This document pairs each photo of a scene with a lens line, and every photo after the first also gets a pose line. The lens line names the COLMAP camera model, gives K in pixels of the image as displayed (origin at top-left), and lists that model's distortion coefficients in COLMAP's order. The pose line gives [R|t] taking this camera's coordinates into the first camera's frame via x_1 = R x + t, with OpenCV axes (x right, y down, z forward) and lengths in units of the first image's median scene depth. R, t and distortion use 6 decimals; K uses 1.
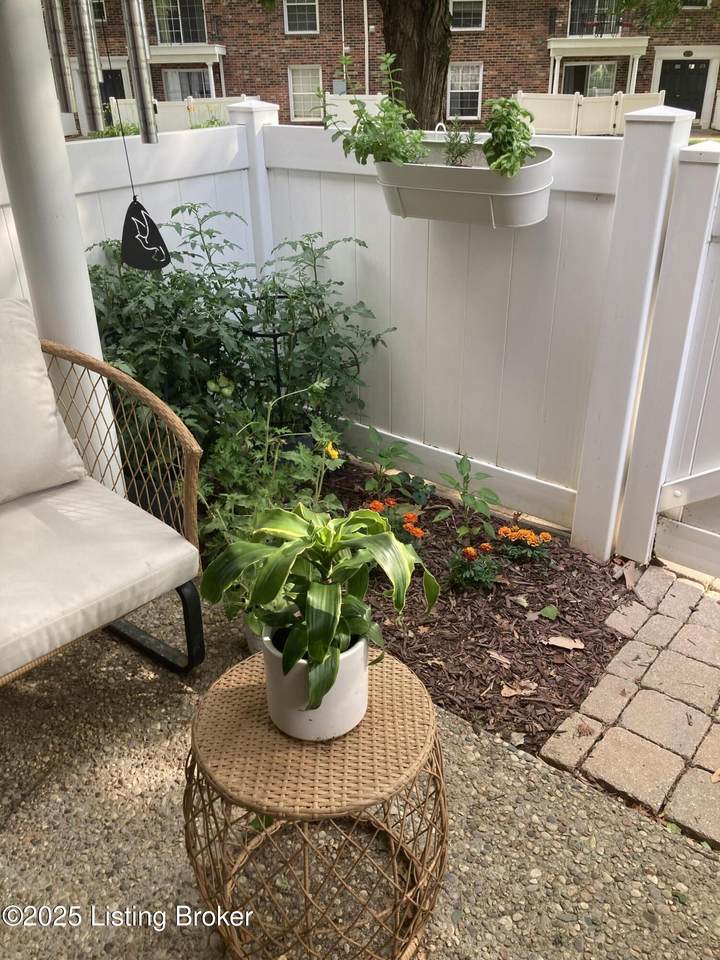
lens RADIAL K [[810.6, 0, 360.9], [0, 810.6, 503.6], [0, 0, 1]] dist [0.035239, -0.036766]
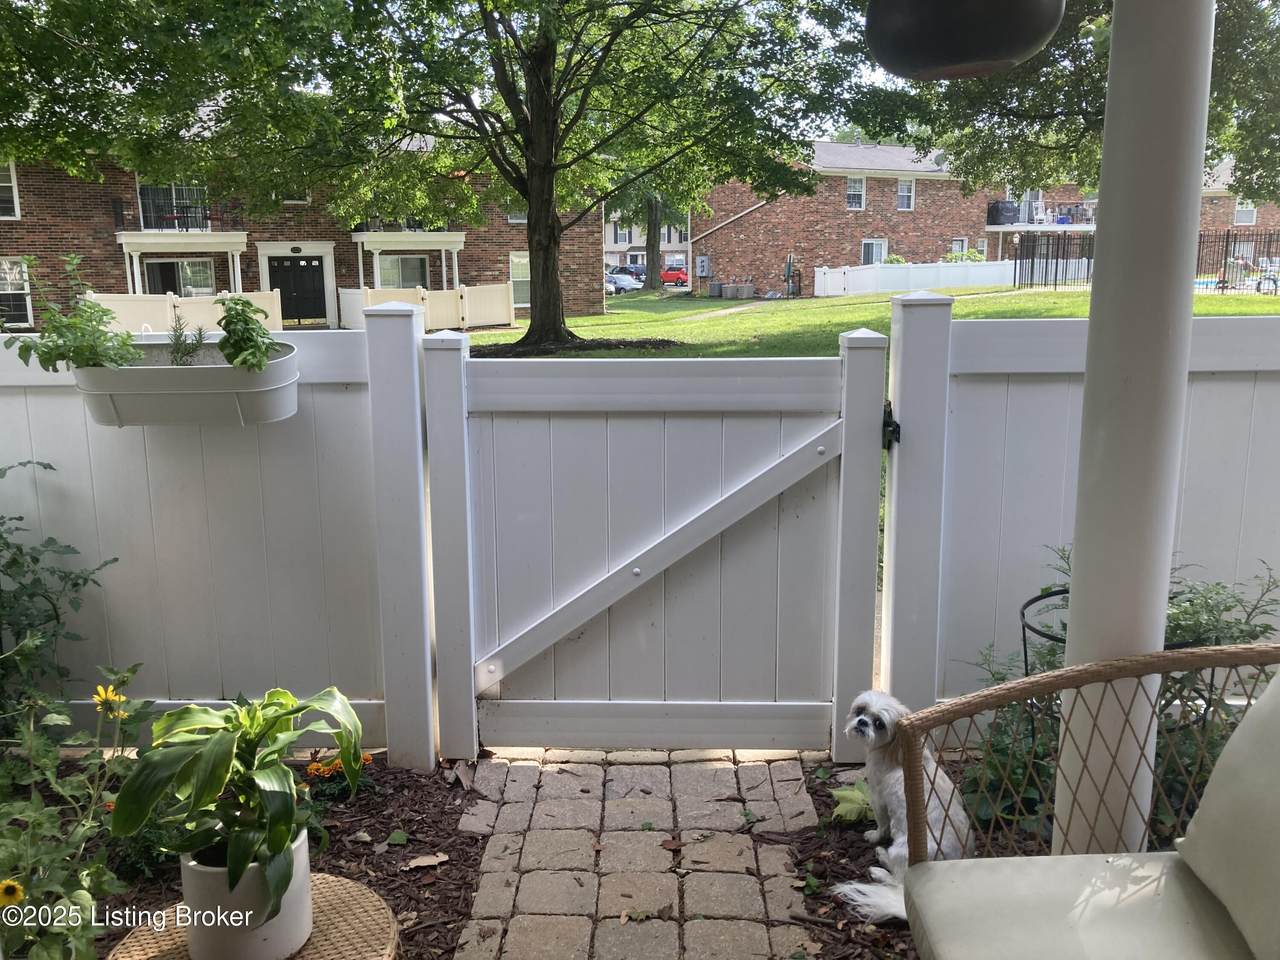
lens RADIAL K [[1080.8, 0, 640.0], [0, 1080.8, 480.0], [0, 0, 1]] dist [0.035239, -0.036766]
pose [[0.796148, -0.122002, 0.592676, -0.190899], [0.288423, 0.937551, -0.194448, 0.074400], [-0.531941, 0.325751, 0.781617, -0.148669]]
